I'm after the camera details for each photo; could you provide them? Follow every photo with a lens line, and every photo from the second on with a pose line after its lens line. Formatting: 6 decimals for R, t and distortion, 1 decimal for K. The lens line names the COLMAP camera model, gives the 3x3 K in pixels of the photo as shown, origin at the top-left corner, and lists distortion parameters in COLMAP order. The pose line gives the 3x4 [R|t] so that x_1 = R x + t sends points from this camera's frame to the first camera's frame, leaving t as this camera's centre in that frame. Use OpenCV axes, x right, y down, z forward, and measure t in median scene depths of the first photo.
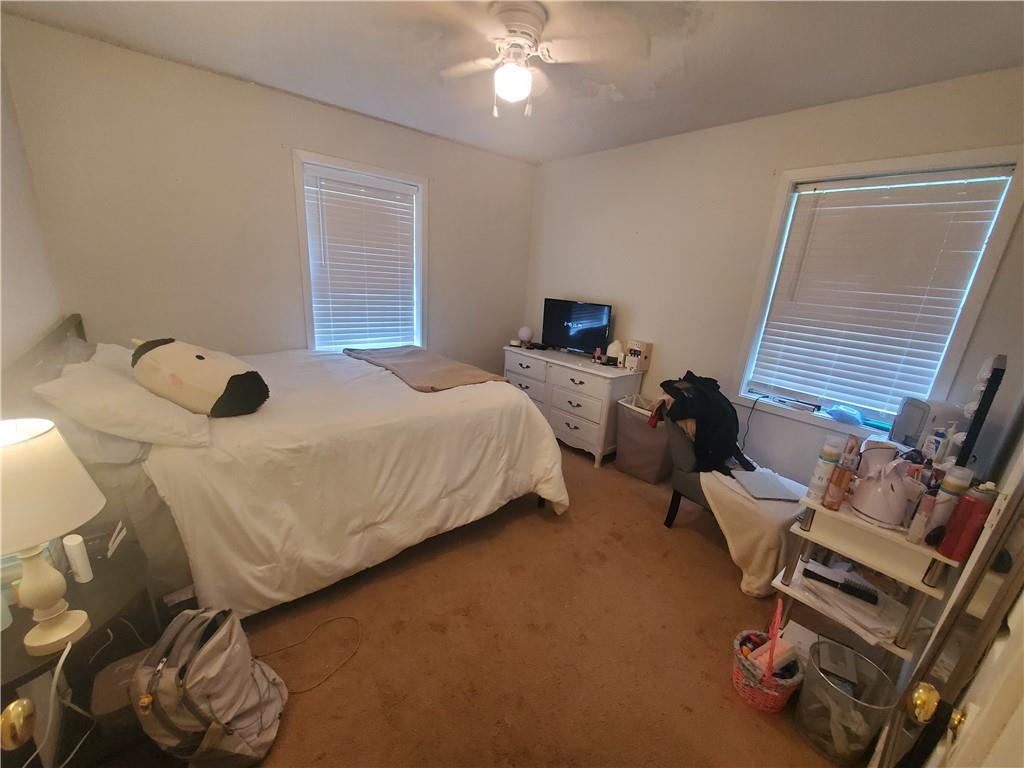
lens RADIAL K [[406.2, 0, 512.0], [0, 406.2, 392.3], [0, 0, 1]] dist [-0.001692, -0.001146]
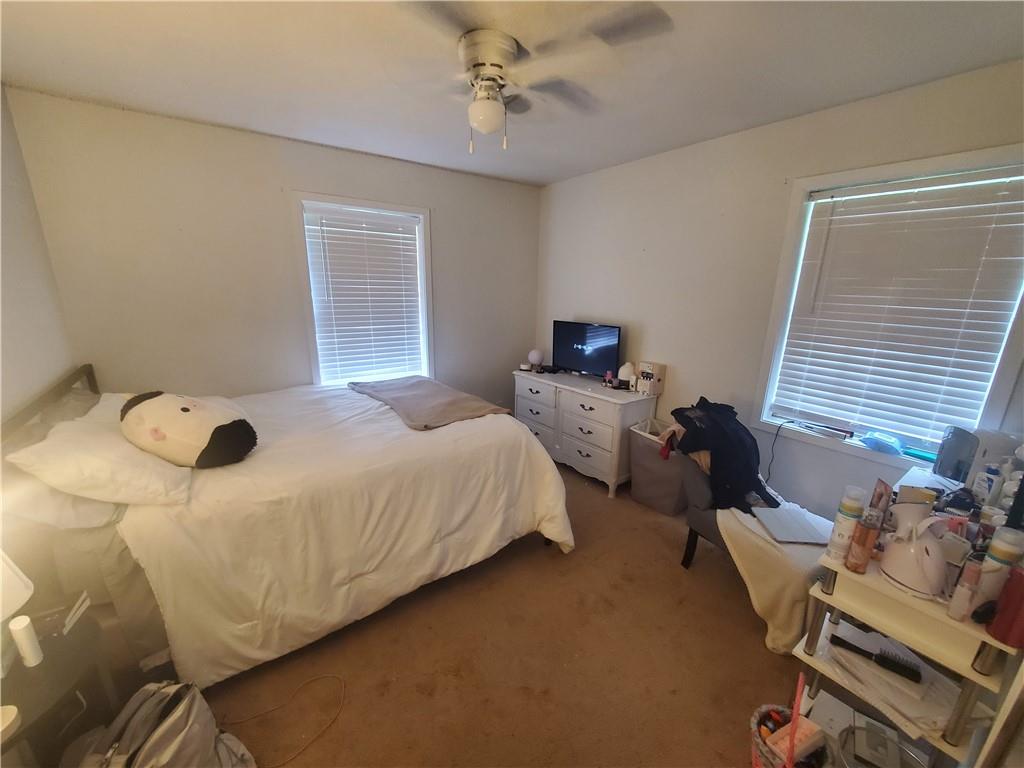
lens RADIAL K [[406.2, 0, 513.4], [0, 406.2, 389.5], [0, 0, 1]] dist [-0.001692, -0.001146]
pose [[0.996644, -0.032190, -0.075269, 0.099066], [0.029628, 0.998951, -0.034914, -0.065392], [0.076314, 0.032567, 0.996552, 0.051892]]
